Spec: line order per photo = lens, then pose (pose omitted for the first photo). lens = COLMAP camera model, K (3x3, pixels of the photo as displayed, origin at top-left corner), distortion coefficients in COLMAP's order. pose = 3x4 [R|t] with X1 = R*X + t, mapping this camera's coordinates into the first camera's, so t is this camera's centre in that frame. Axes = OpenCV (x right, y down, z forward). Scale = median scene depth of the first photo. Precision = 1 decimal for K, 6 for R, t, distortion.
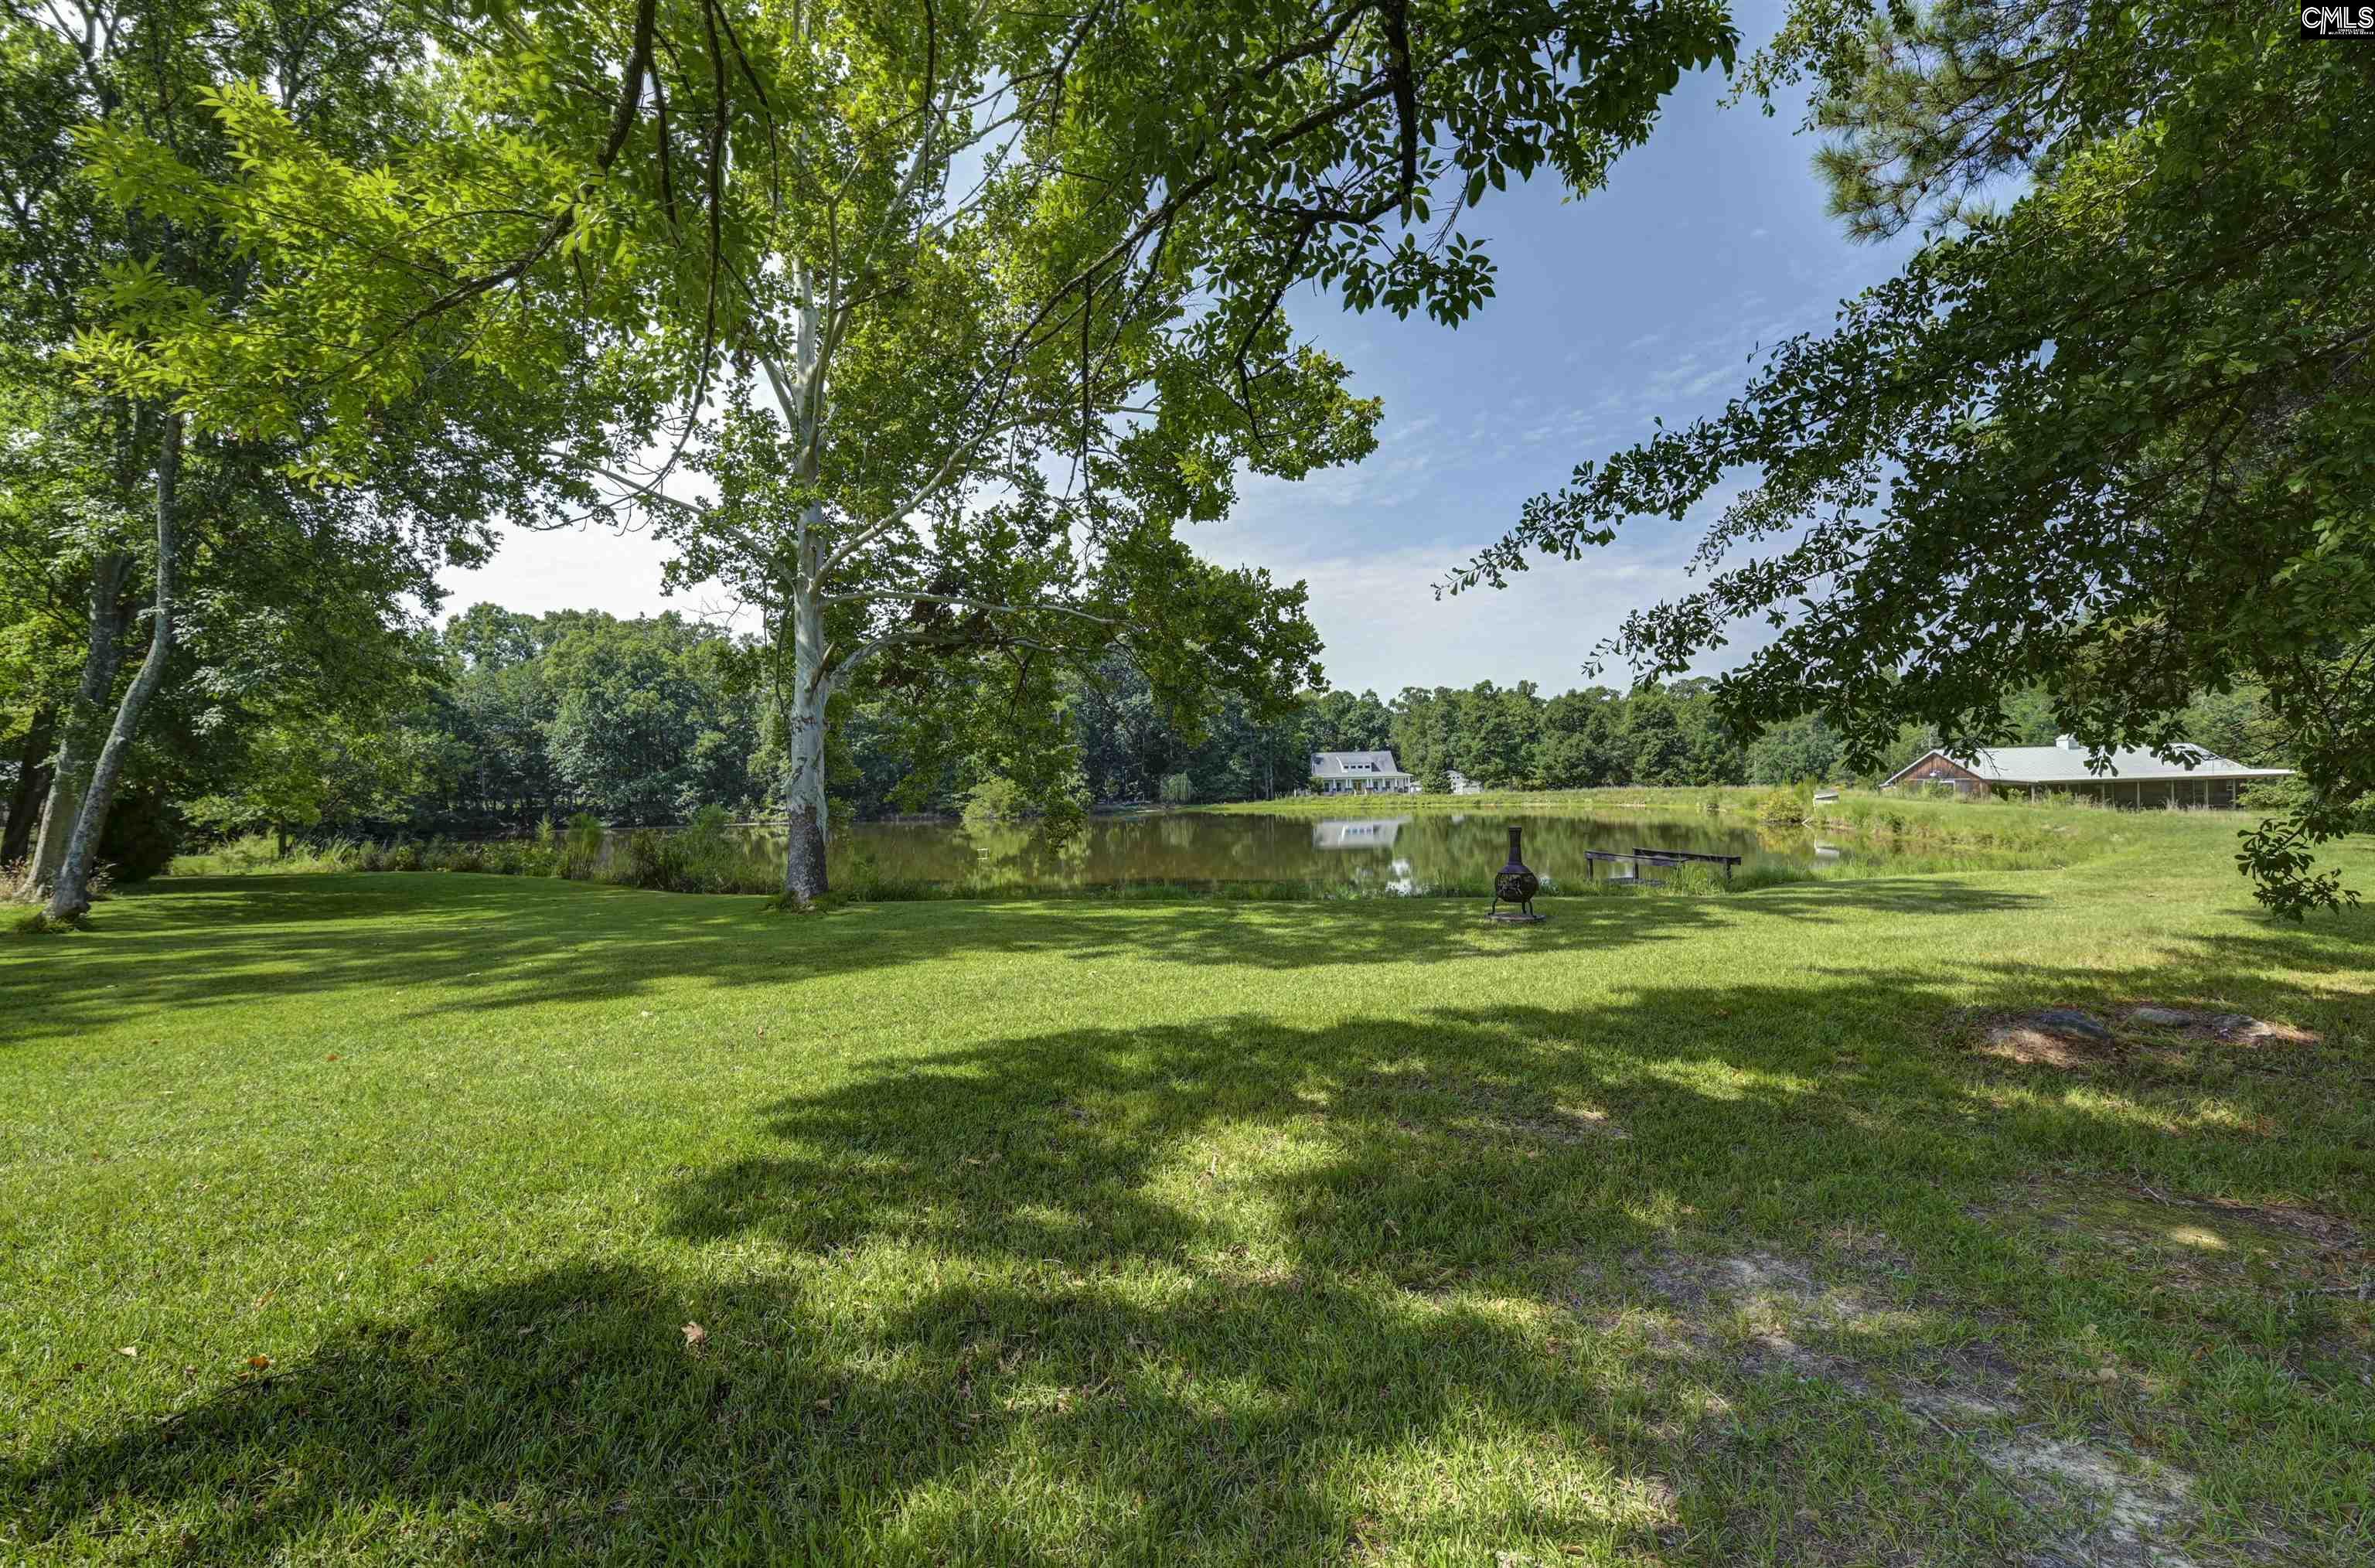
lens RADIAL K [[1061.6, 0, 1187.5], [0, 1061.6, 784.0], [0, 0, 1]] dist [0.000291, -0.000316]
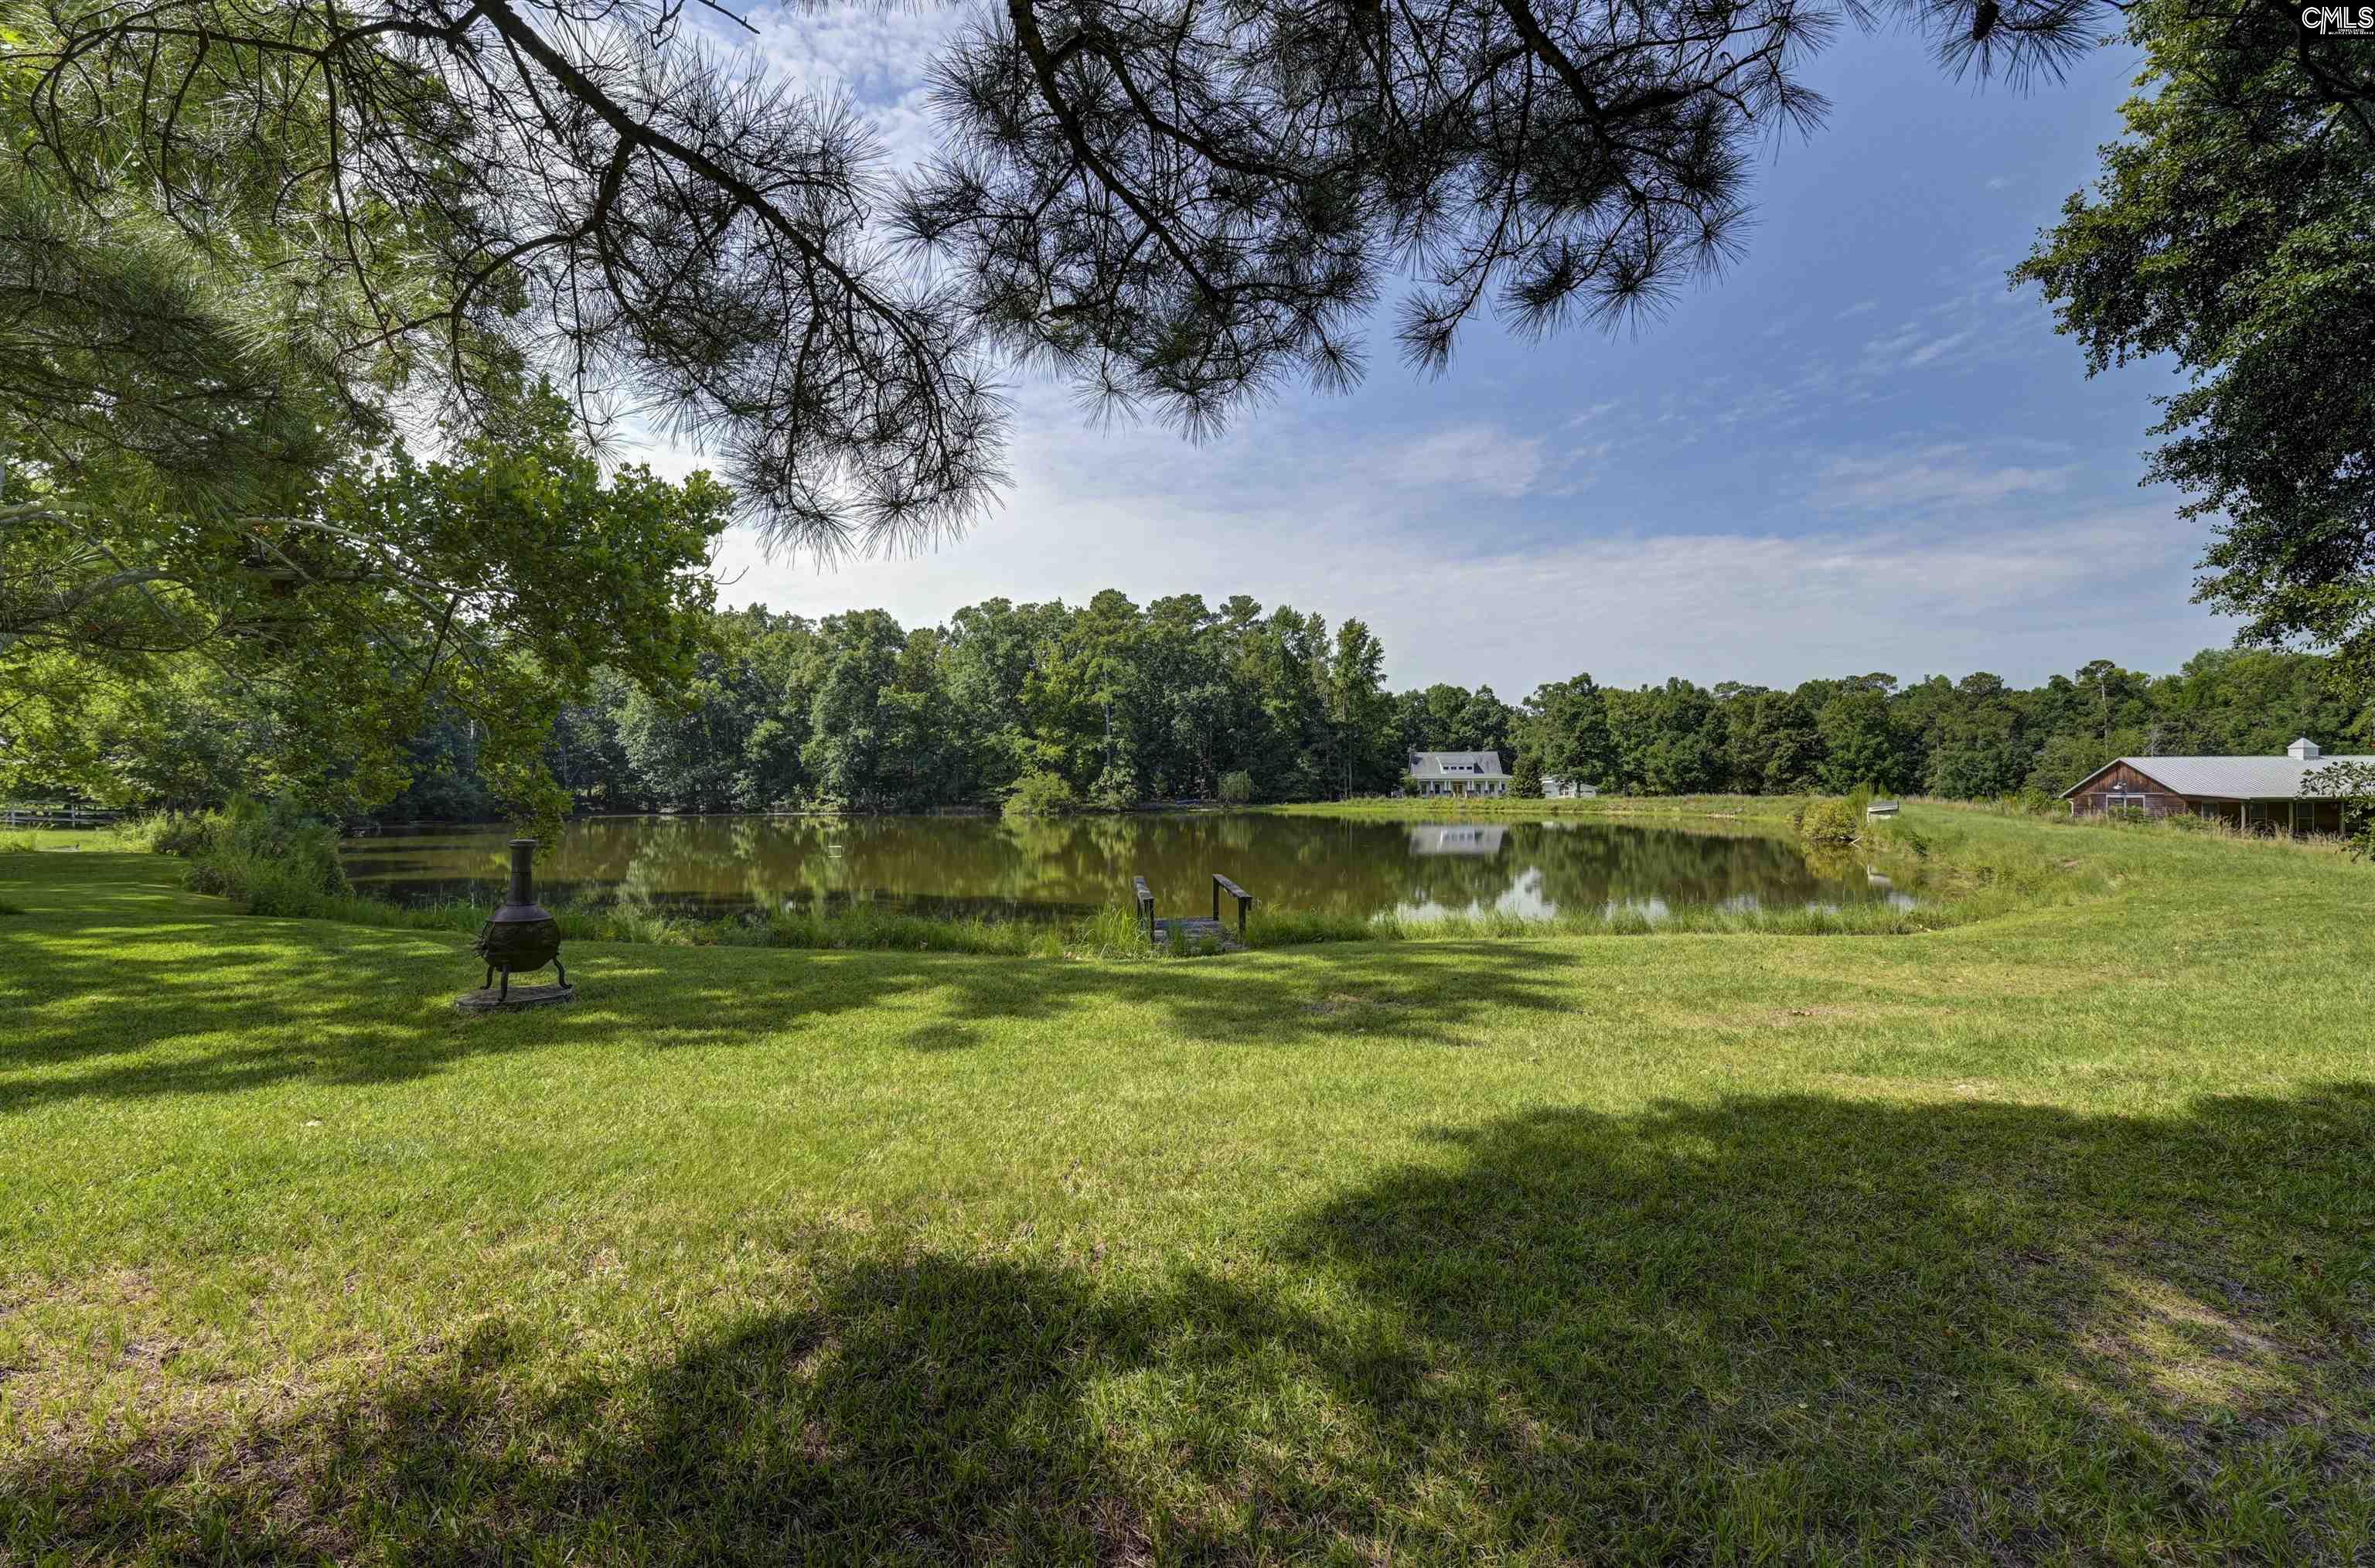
lens RADIAL K [[1061.6, 0, 1187.5], [0, 1061.6, 784.0], [0, 0, 1]] dist [0.000291, -0.000316]
pose [[0.987465, 0.019265, -0.156661, 0.093037], [-0.019073, 0.999814, 0.002729, 0.000024], [0.156684, 0.000294, 0.987649, 0.058626]]
